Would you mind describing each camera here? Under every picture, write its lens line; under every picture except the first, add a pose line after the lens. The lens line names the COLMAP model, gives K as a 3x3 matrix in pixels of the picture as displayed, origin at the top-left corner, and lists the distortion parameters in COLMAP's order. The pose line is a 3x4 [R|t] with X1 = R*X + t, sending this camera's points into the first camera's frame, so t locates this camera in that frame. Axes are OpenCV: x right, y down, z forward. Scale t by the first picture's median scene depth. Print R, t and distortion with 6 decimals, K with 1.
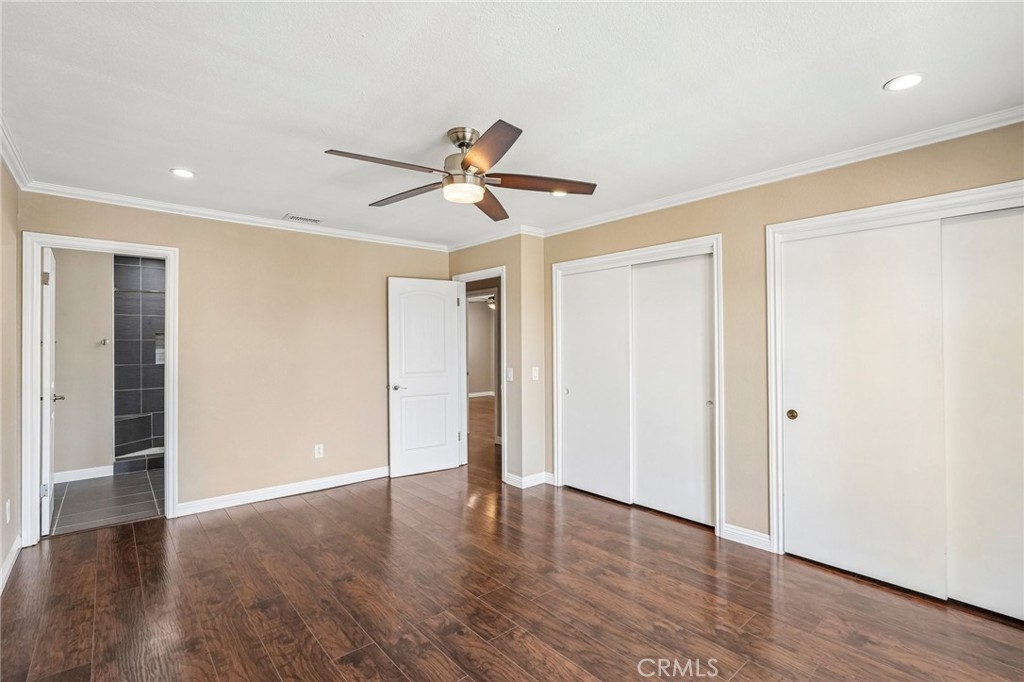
lens RADIAL K [[470.9, 0, 512.0], [0, 470.9, 341.0], [0, 0, 1]] dist [-0.004974, 0.000531]
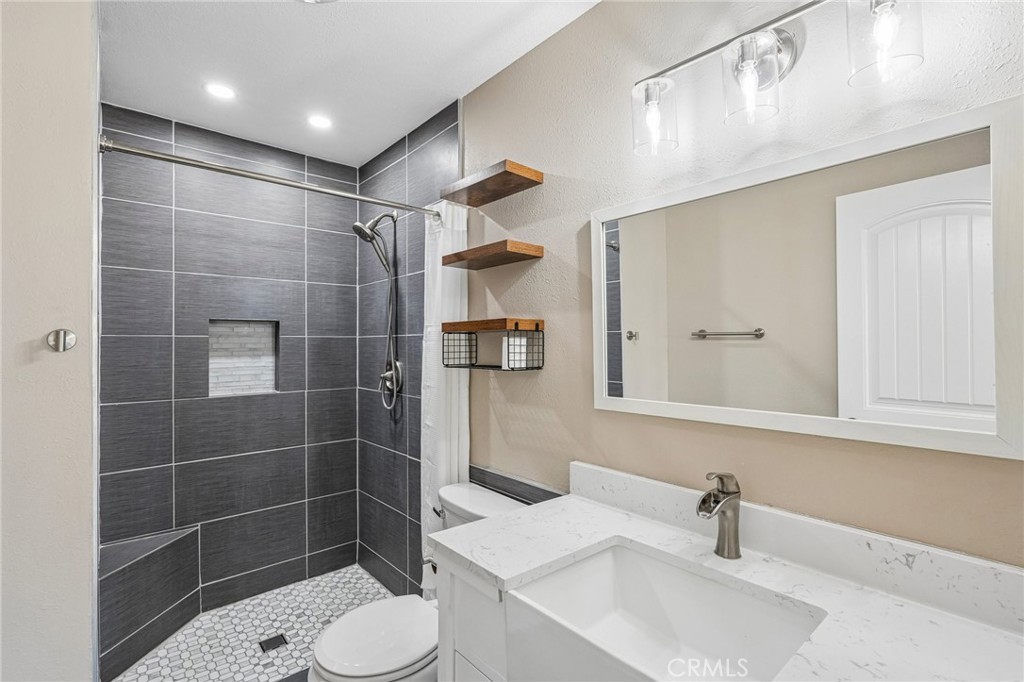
lens RADIAL K [[470.9, 0, 512.0], [0, 470.9, 341.0], [0, 0, 1]] dist [-0.004974, 0.000531]
pose [[0.999893, 0.008986, 0.011544, -0.534154], [-0.008916, 0.999942, -0.006067, 0.001770], [-0.011598, 0.005963, 0.999915, 0.633439]]
